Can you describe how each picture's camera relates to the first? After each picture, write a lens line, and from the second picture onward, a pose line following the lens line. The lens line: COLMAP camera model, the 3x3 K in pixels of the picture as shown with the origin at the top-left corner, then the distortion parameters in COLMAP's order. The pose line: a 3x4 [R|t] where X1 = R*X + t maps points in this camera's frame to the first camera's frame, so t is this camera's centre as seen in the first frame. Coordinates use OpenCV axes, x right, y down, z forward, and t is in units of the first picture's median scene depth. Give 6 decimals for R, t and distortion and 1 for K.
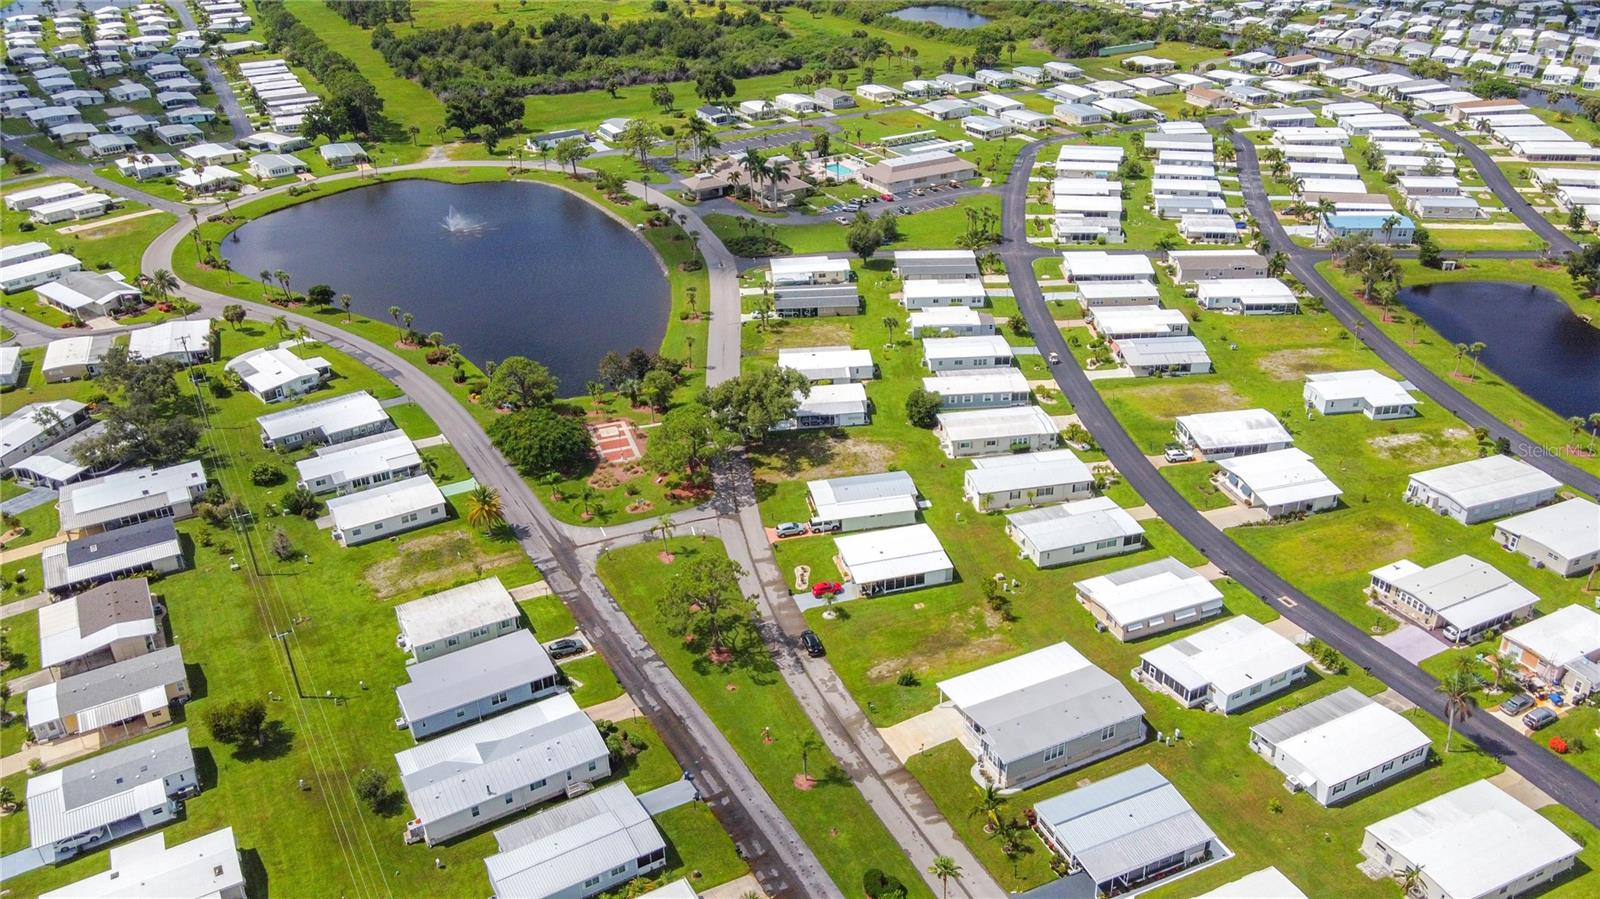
lens RADIAL K [[1242.2, 0, 802.7], [0, 1242.2, 426.6], [0, 0, 1]] dist [0.010114, 0.011256]
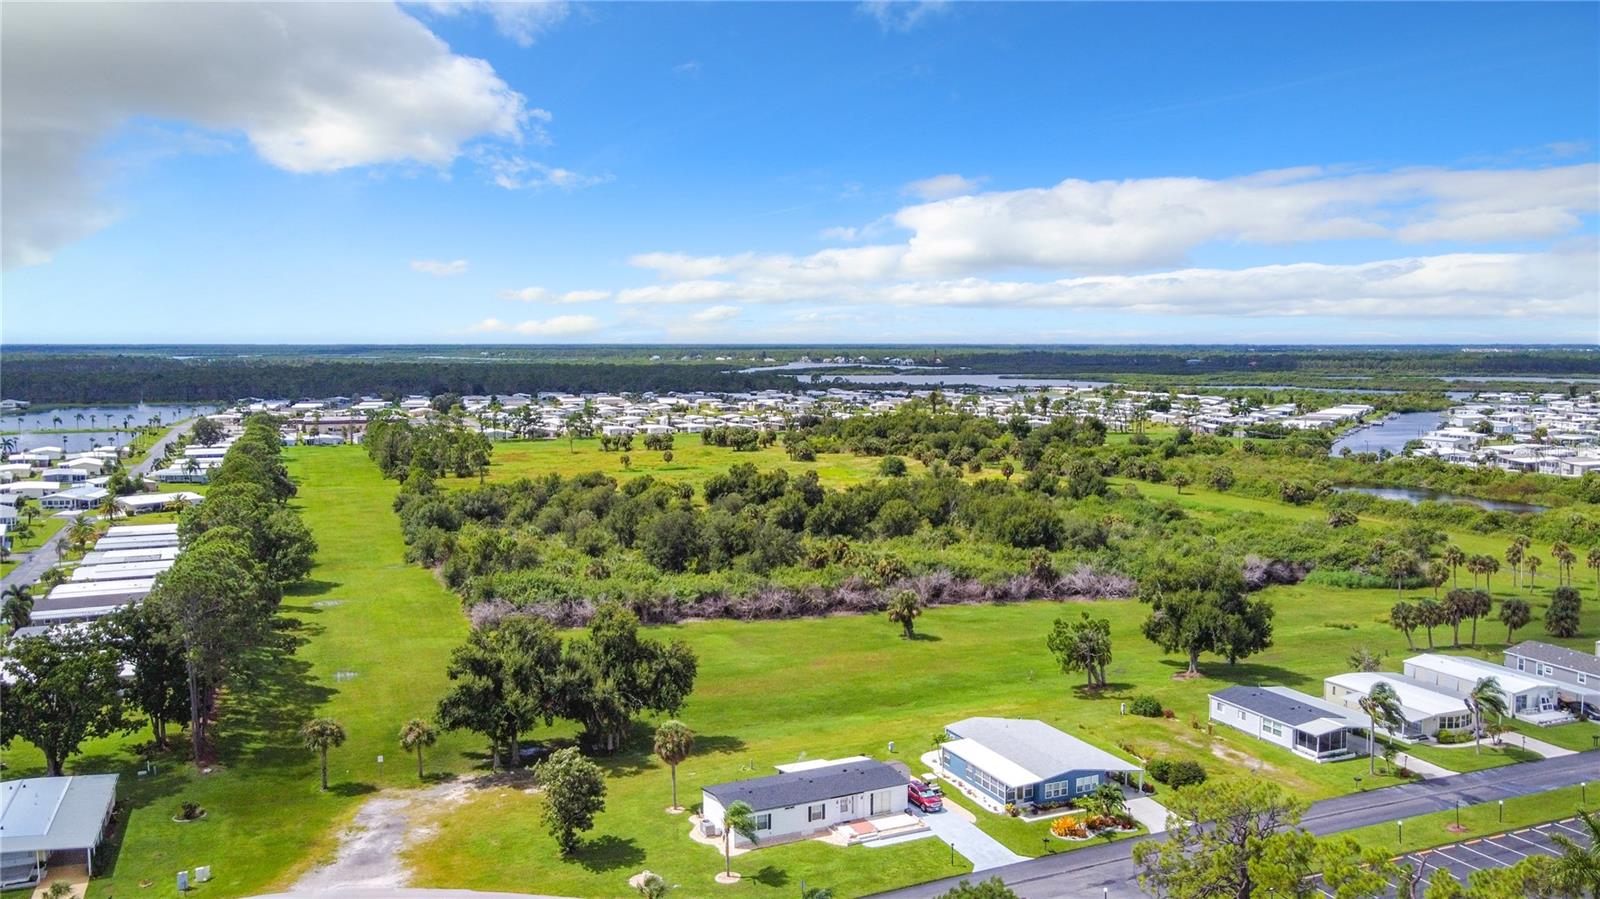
lens RADIAL K [[1242.2, 0, 802.7], [0, 1242.2, 426.6], [0, 0, 1]] dist [0.010114, 0.011256]
pose [[0.996192, 0.032757, -0.080799, -0.148821], [-0.061422, 0.921395, -0.383743, -0.166770], [0.061878, 0.387244, 0.919898, 0.590444]]
